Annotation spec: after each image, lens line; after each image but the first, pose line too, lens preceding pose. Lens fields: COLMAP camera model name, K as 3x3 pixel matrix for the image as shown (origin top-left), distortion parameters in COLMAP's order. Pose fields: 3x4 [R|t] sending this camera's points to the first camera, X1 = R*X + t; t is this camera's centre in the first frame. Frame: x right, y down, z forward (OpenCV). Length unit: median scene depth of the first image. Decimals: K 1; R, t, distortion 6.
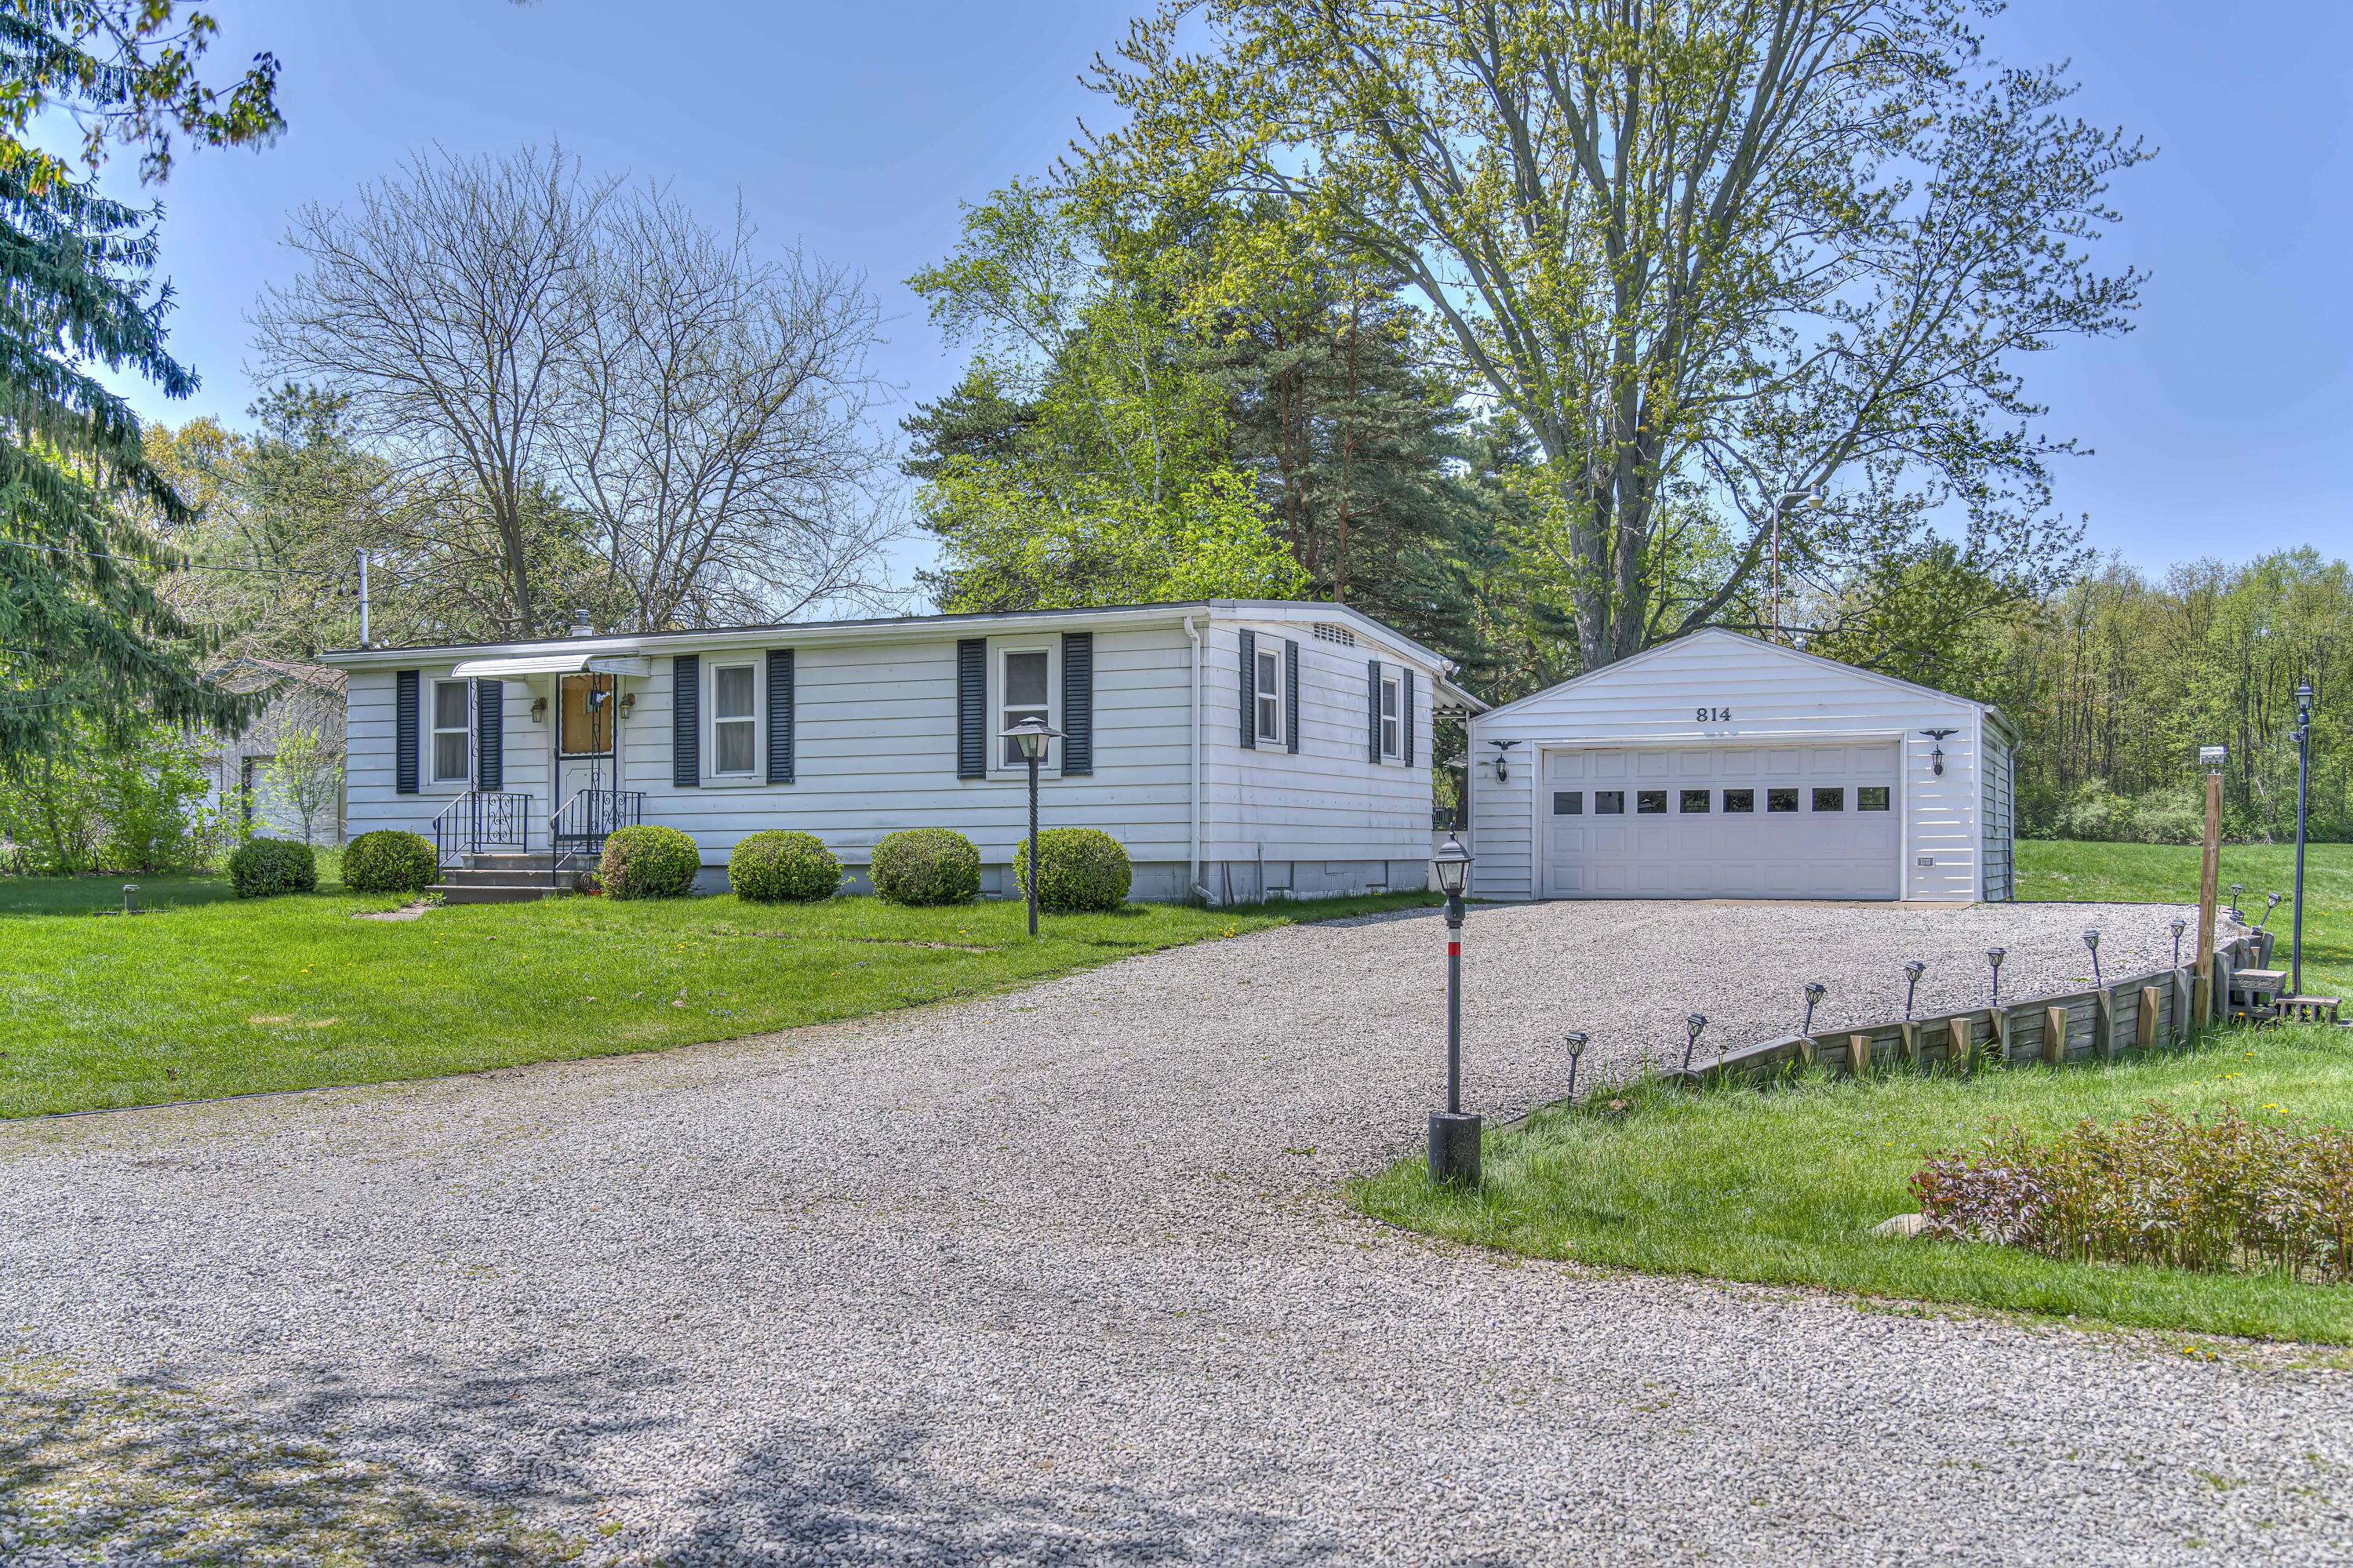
lens RADIAL K [[1992.6, 0, 1177.9], [0, 1992.6, 827.8], [0, 0, 1]] dist [-0.008681, 0.114259]
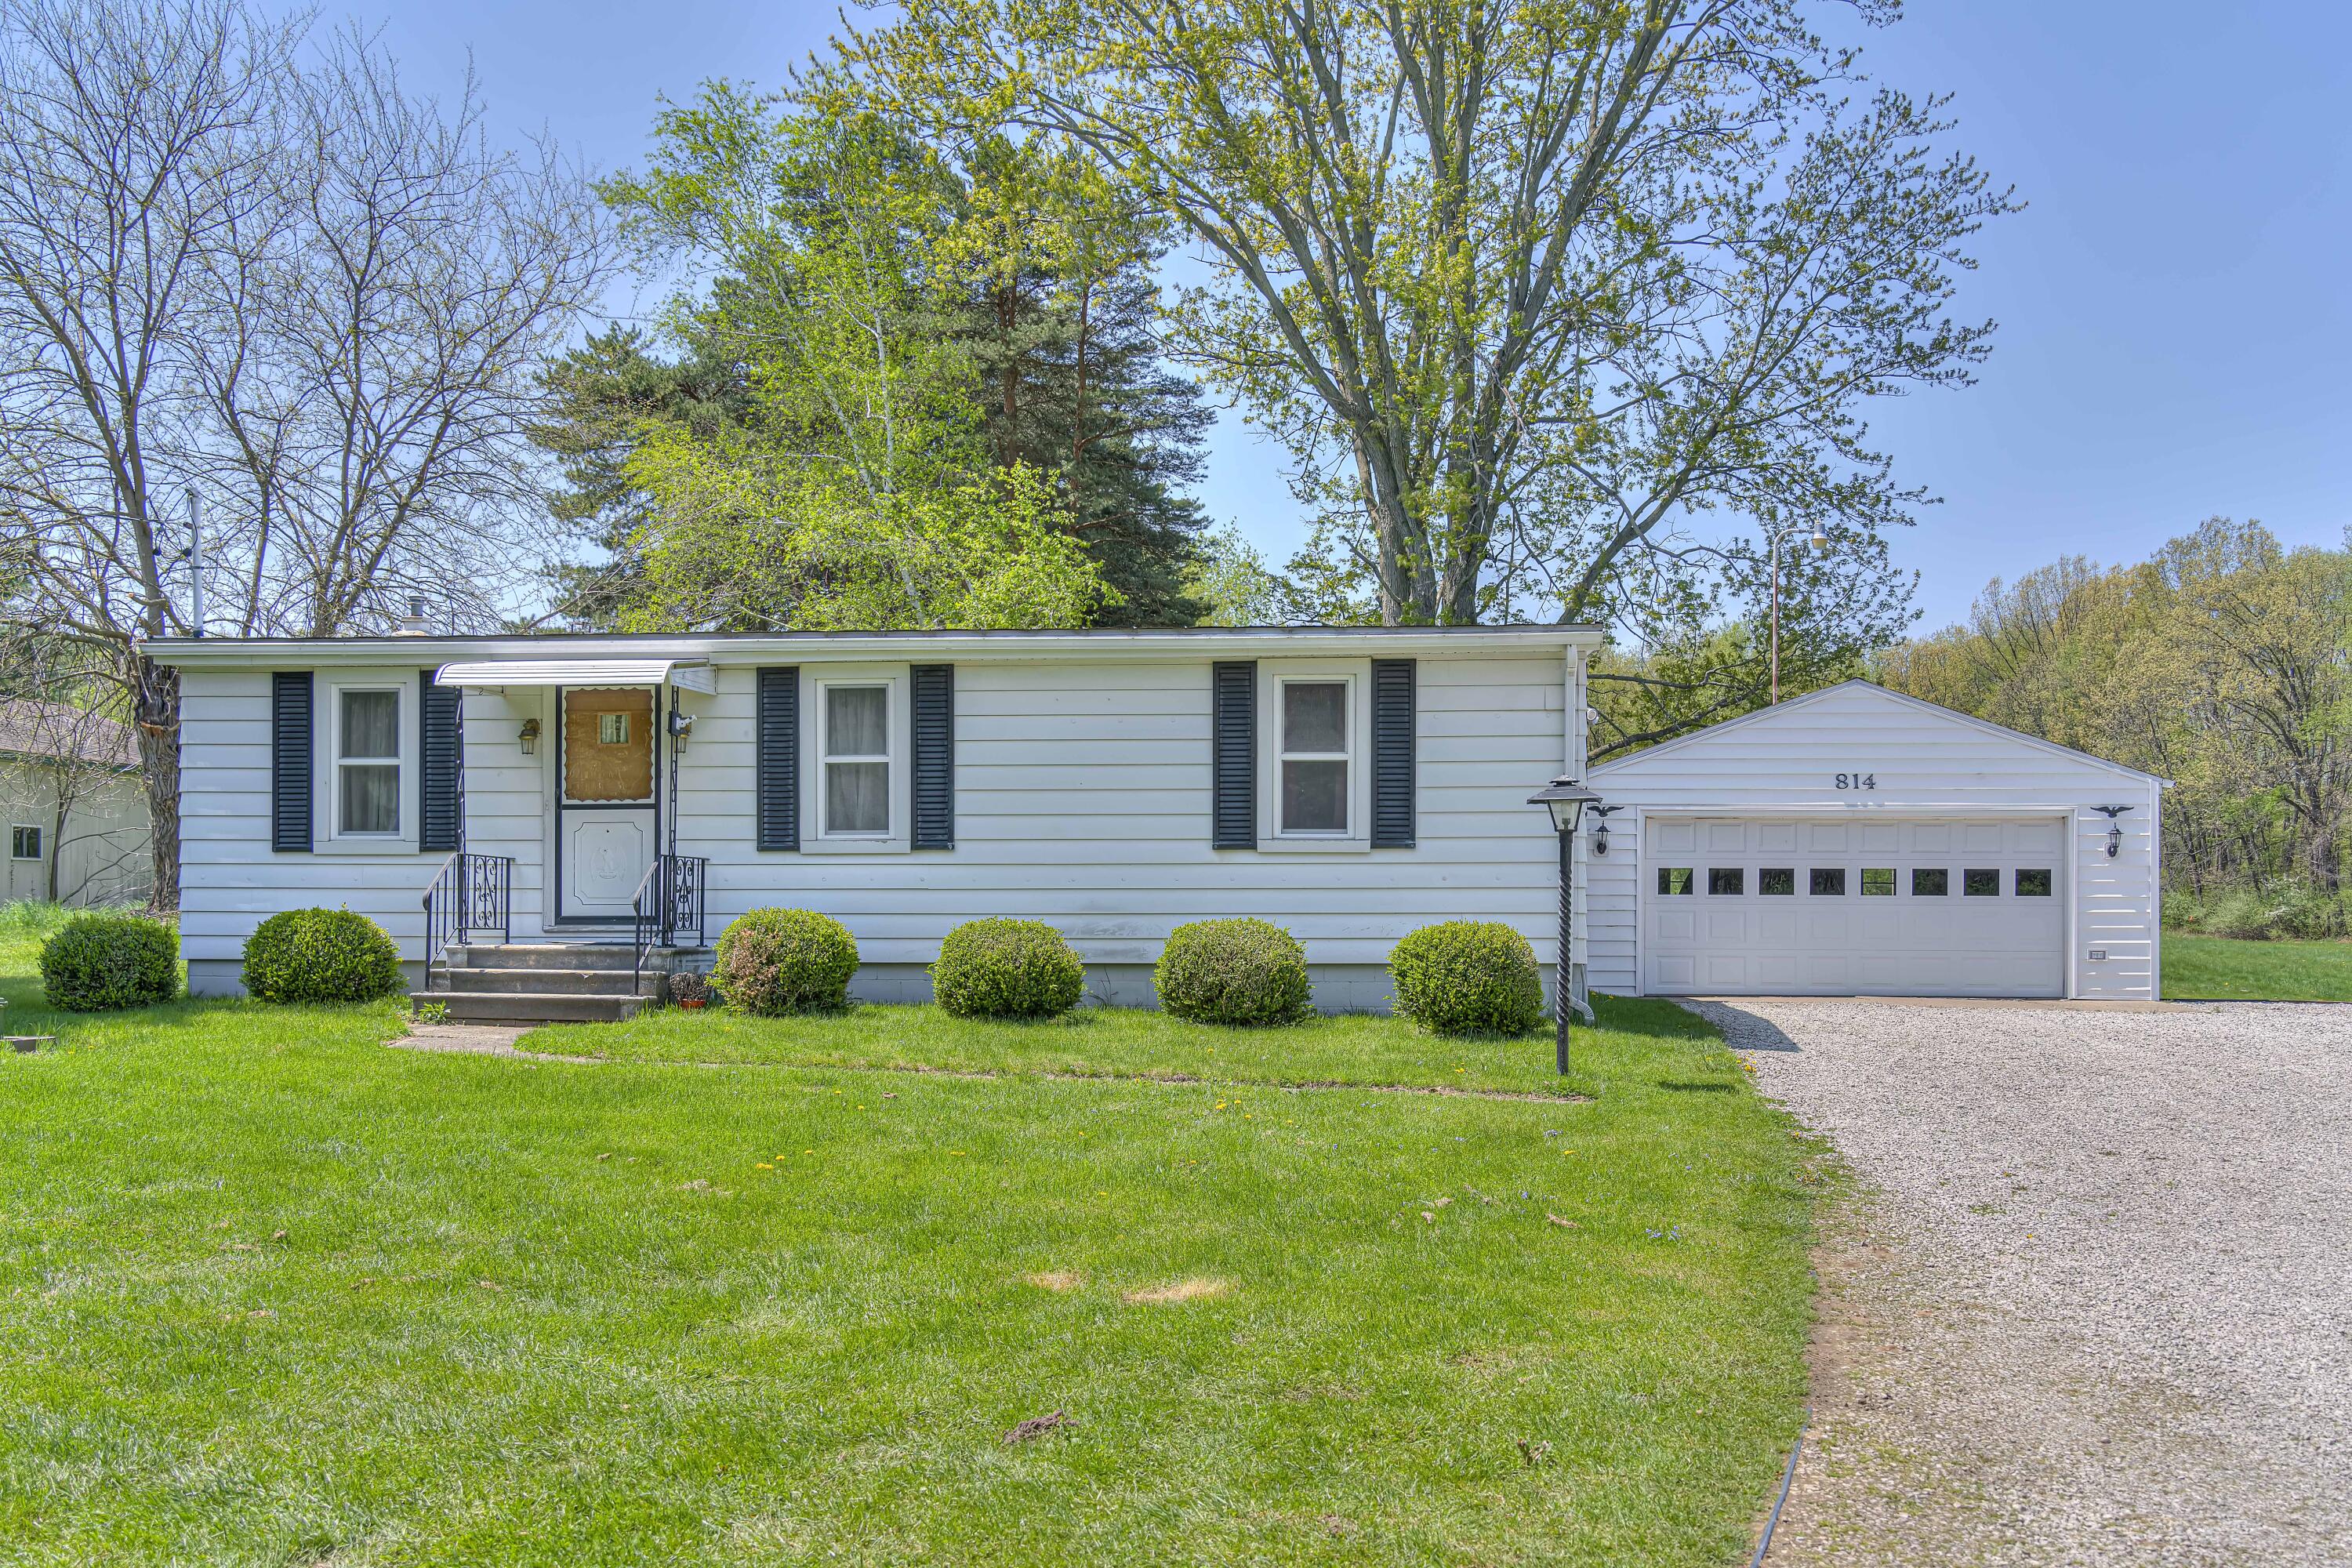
lens RADIAL K [[2187.0, 0, 1177.4], [0, 2187.0, 882.4], [0, 0, 1]] dist [0.003884, 0.009385]
pose [[0.956858, 0.011675, 0.290320, -0.326494], [-0.012192, 0.999926, -0.000028, -0.010887], [-0.290298, -0.003513, 0.956930, 0.203960]]
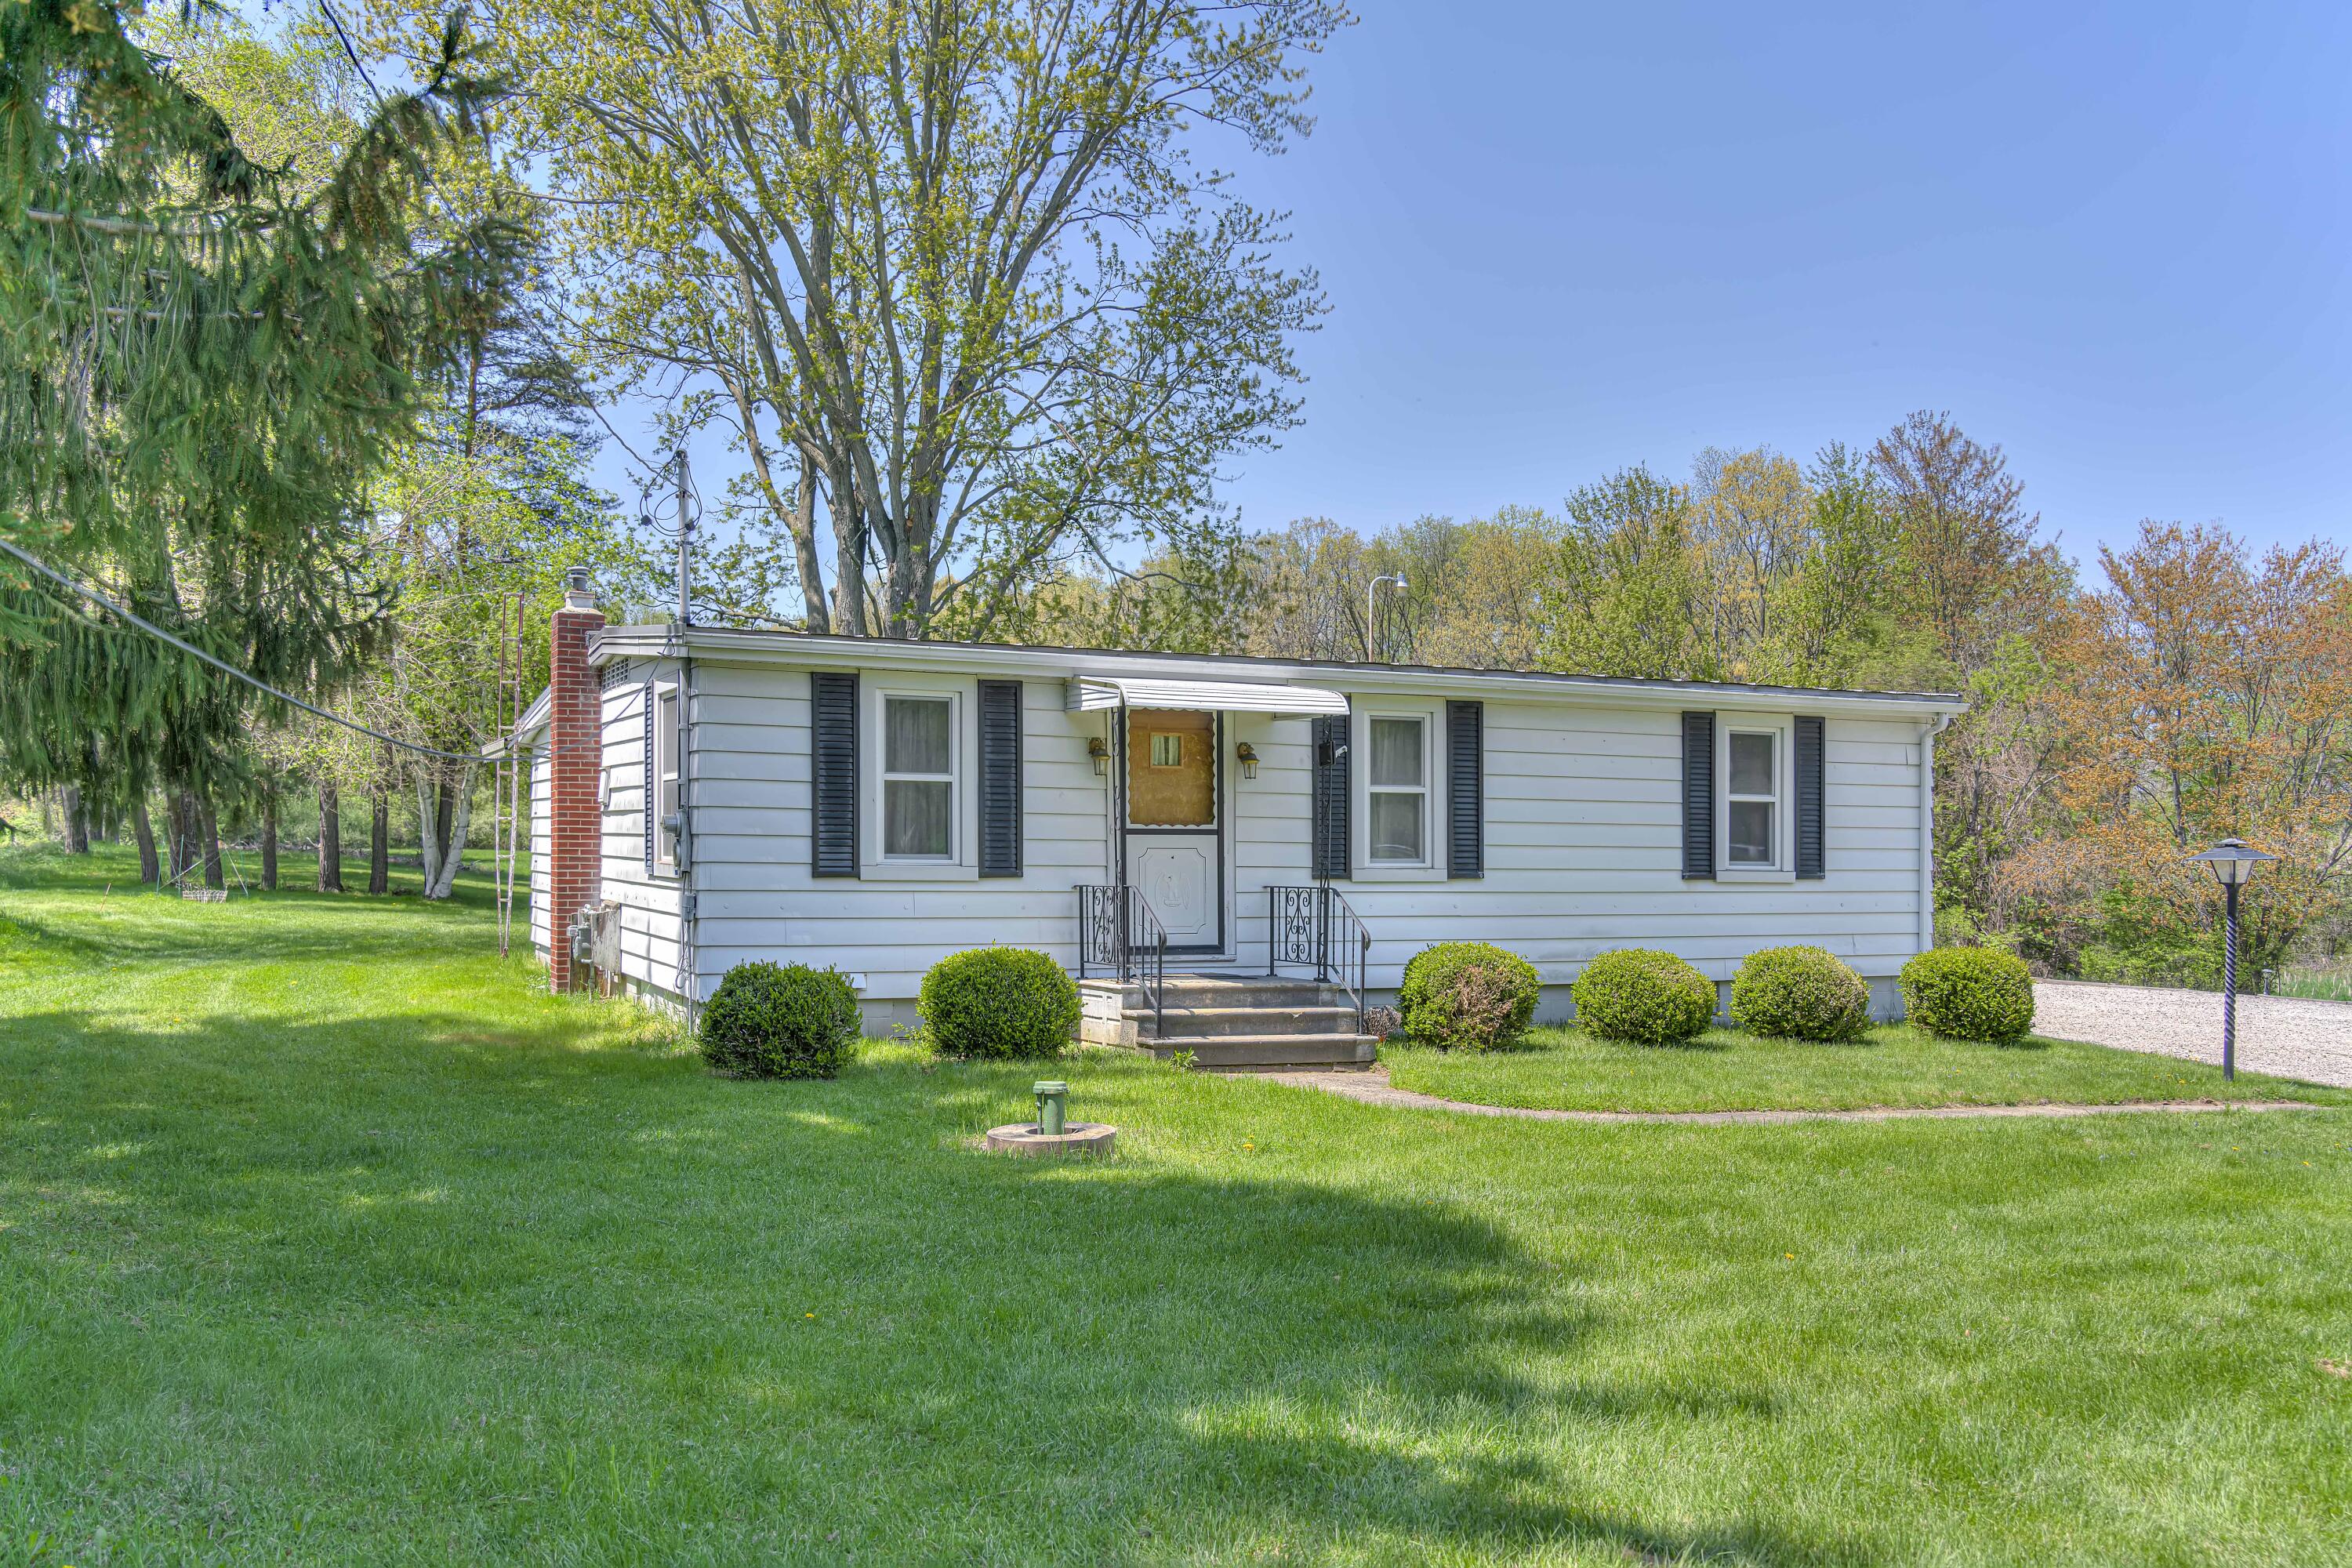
lens RADIAL K [[2138.4, 0, 1176.0], [0, 2138.4, 784.0], [0, 0, 1]] dist [0.002241, 0.000311]
pose [[0.664824, 0.050082, 0.745319, -0.830651], [-0.009836, 0.998250, -0.058304, -0.009178], [-0.746935, 0.031431, 0.664153, 0.515207]]
